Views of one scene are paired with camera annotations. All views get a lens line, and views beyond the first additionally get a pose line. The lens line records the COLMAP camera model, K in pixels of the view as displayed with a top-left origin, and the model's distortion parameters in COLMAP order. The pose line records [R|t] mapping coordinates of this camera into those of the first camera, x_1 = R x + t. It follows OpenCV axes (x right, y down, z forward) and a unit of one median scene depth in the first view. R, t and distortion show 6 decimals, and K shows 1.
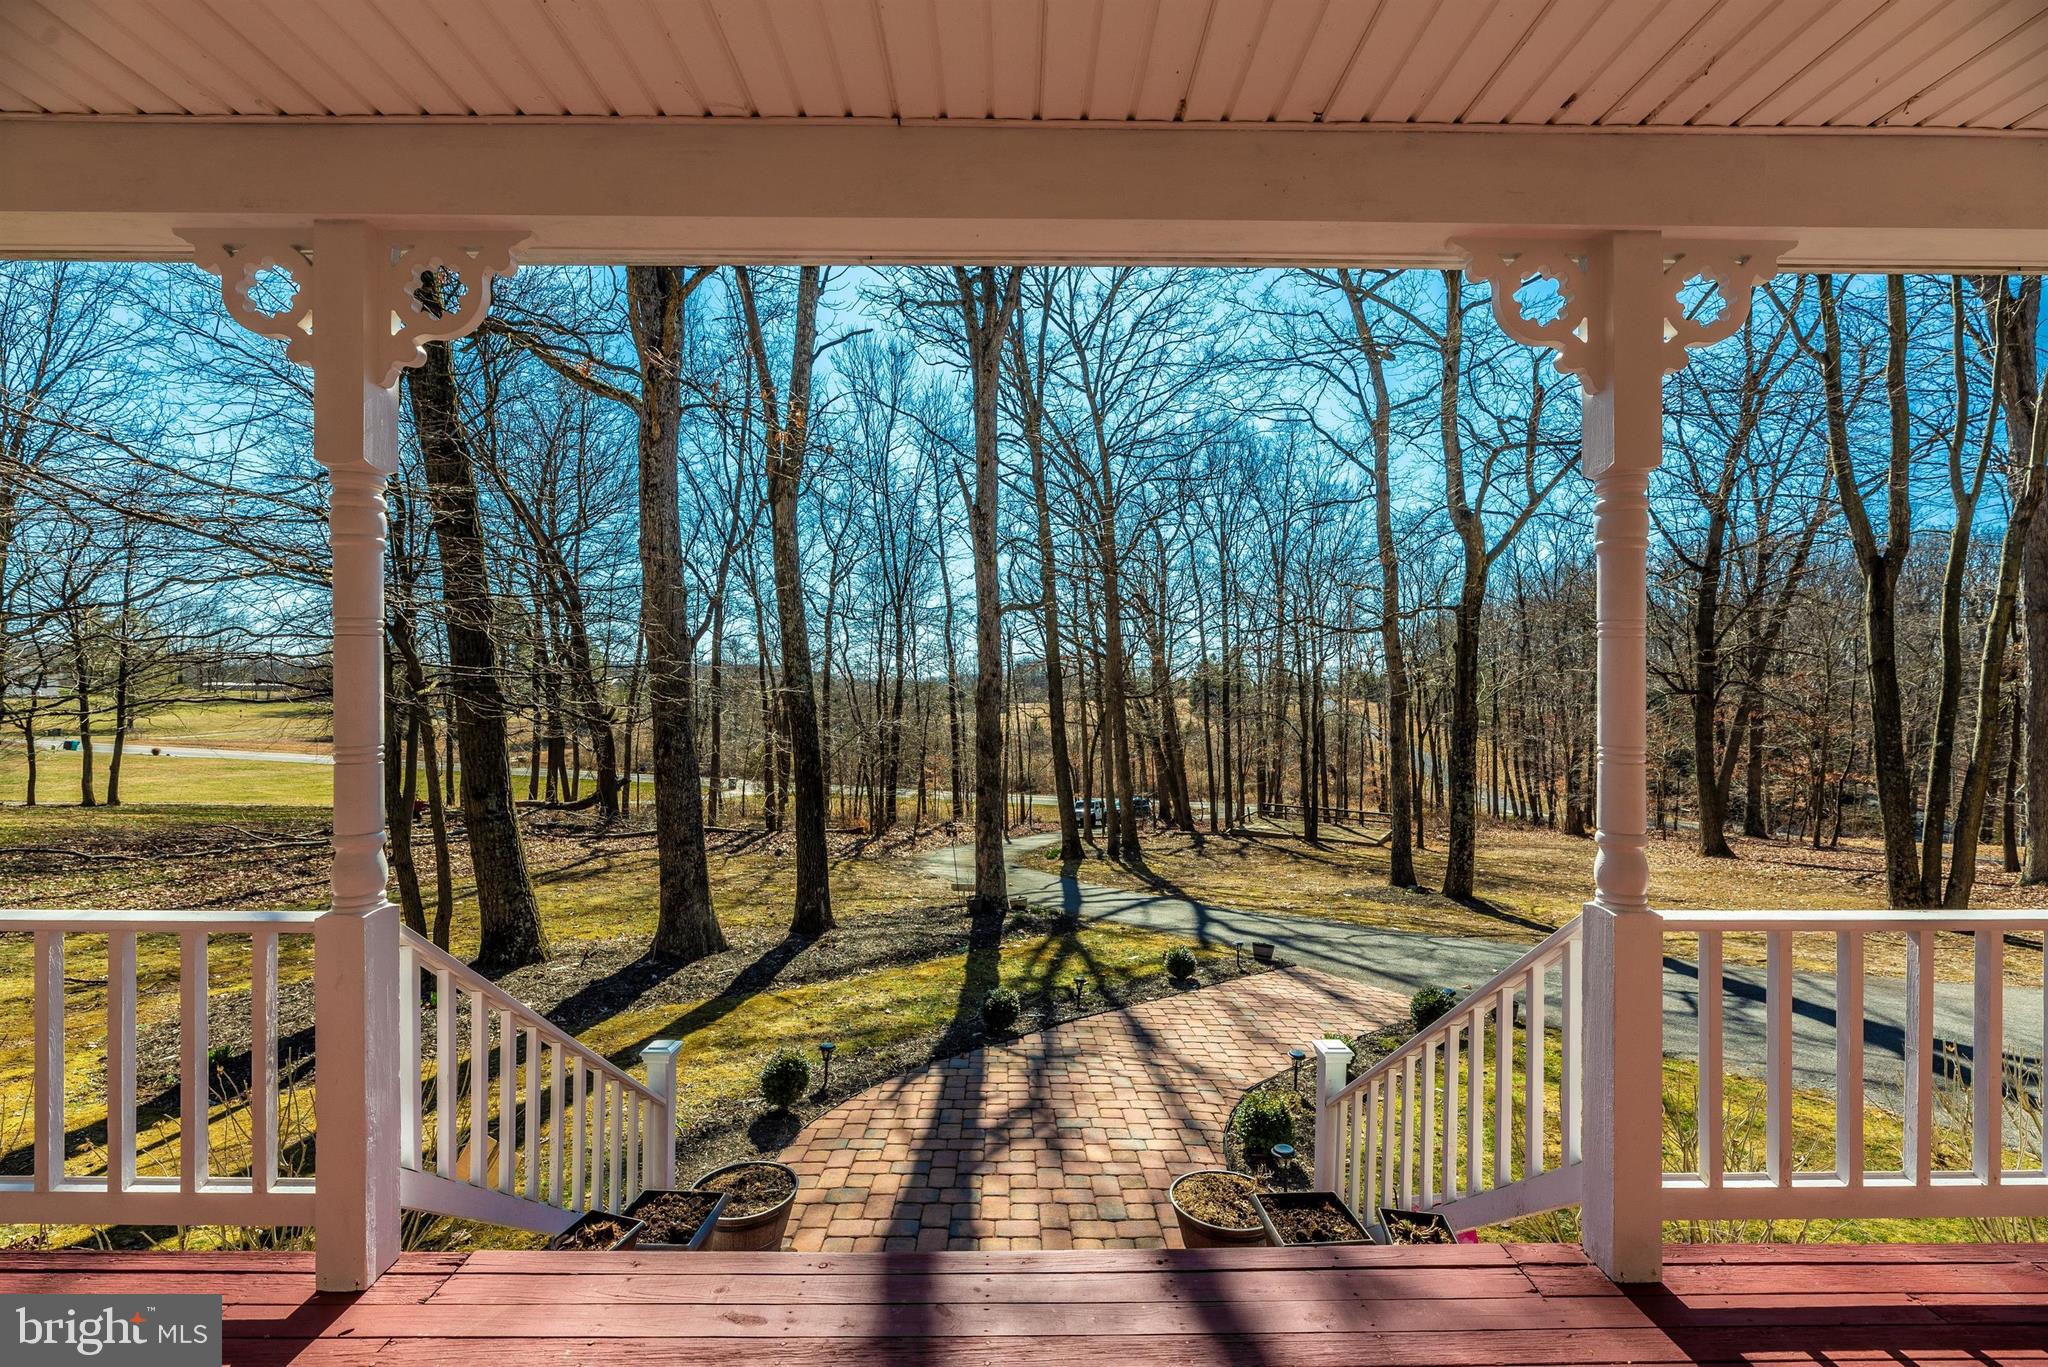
lens RADIAL K [[833.9, 0, 1010.4], [0, 833.9, 686.8], [0, 0, 1]] dist [0.000322, 0.000101]
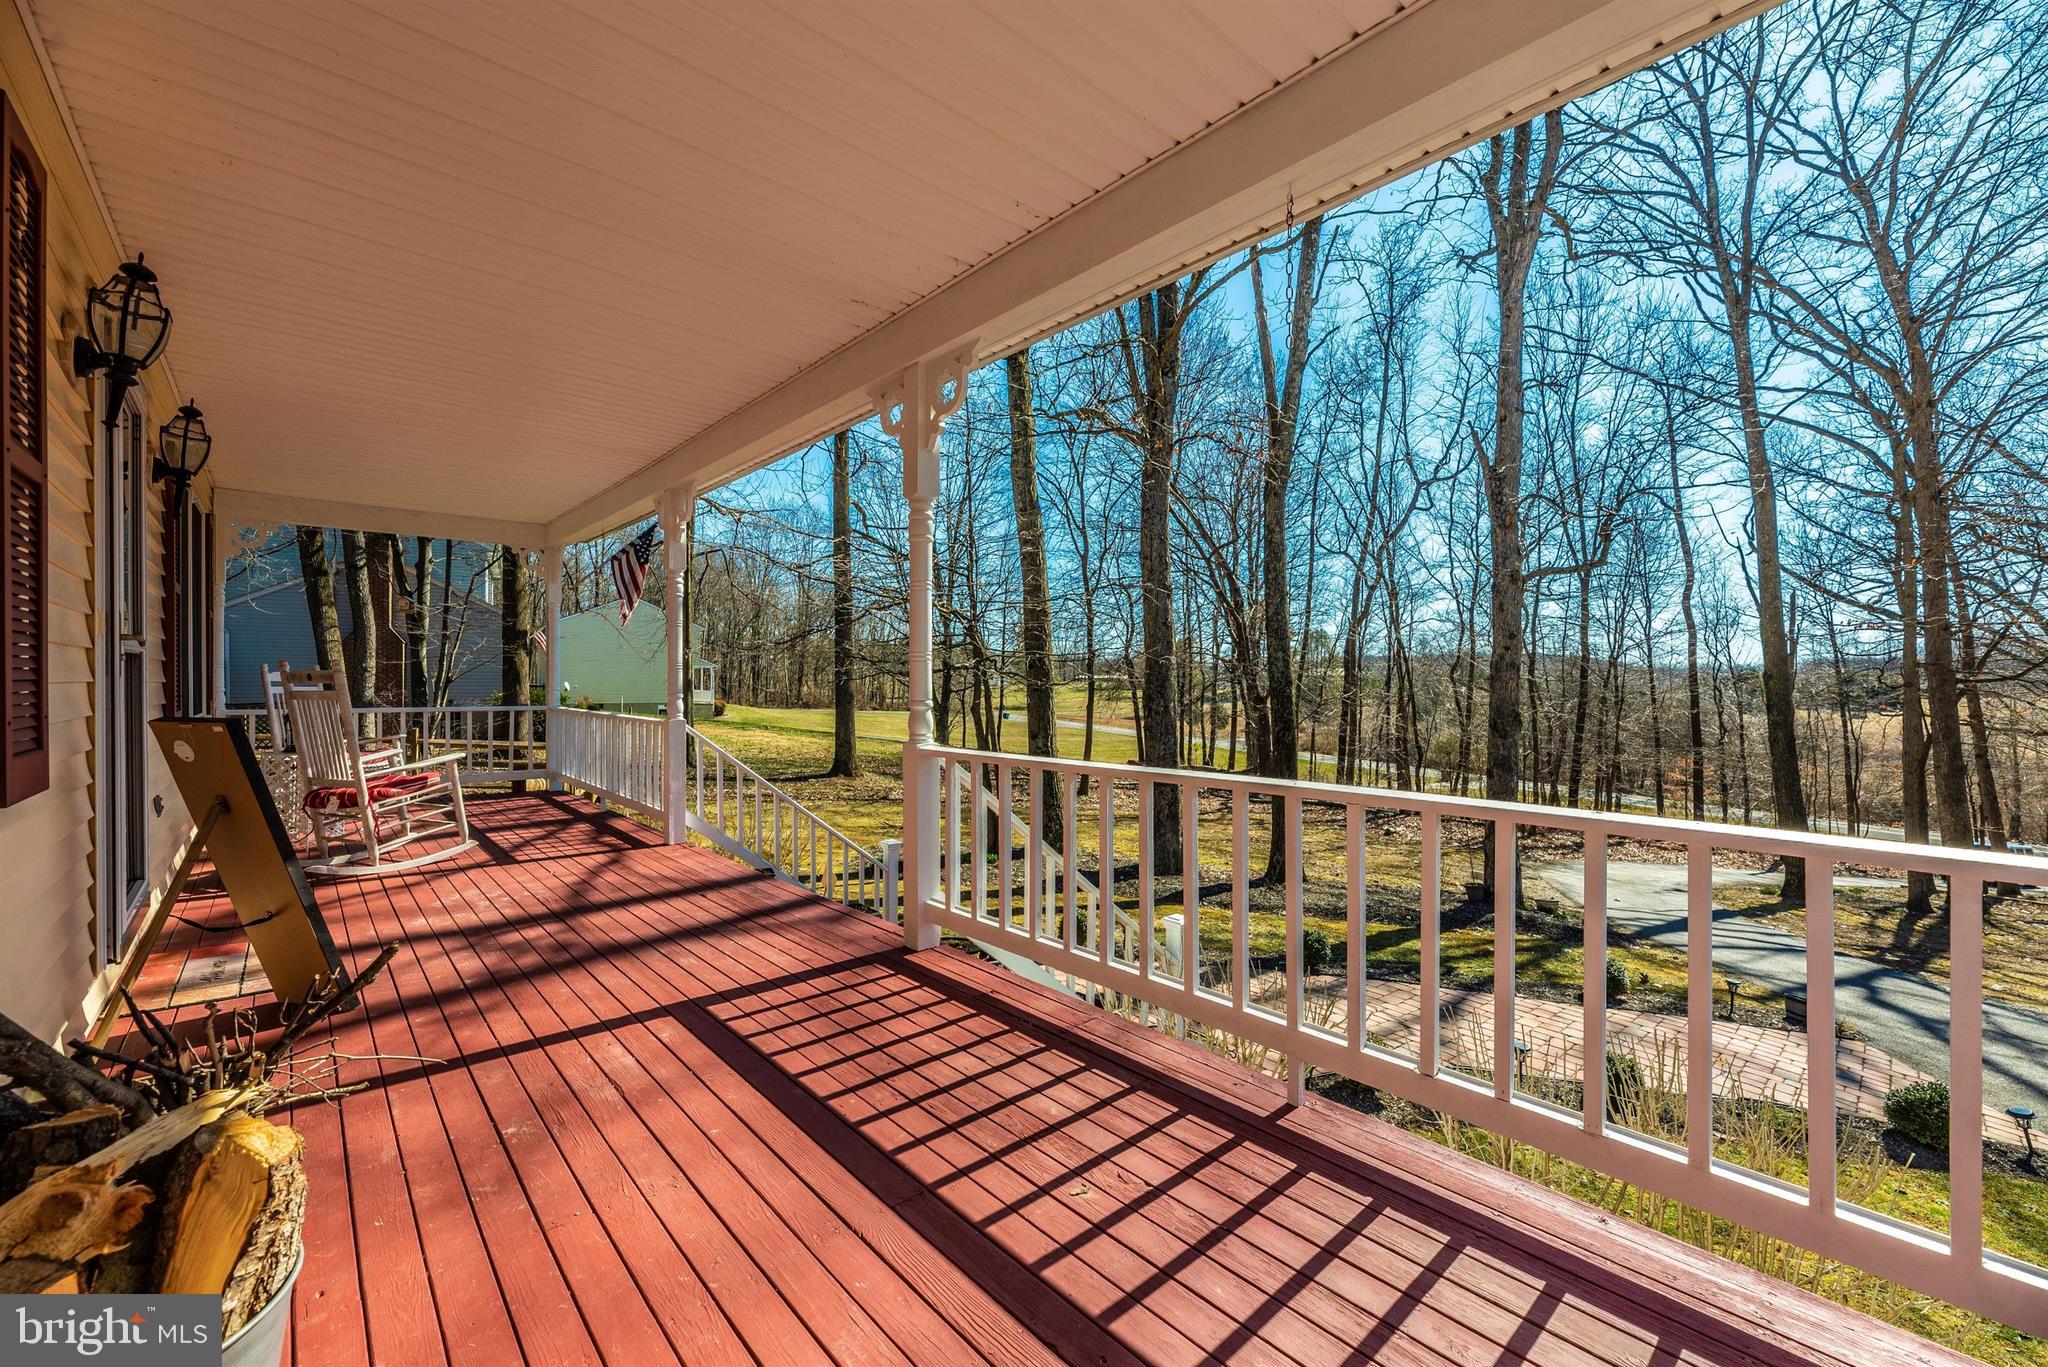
lens RADIAL K [[826.5, 0, 1014.7], [0, 826.5, 691.1], [0, 0, 1]] dist [0.000253, -0.000299]
pose [[0.653514, 0.006204, -0.756889, 0.439064], [0.005823, 0.999896, 0.013223, 0.026018], [0.756892, -0.013049, 0.653410, 0.000843]]
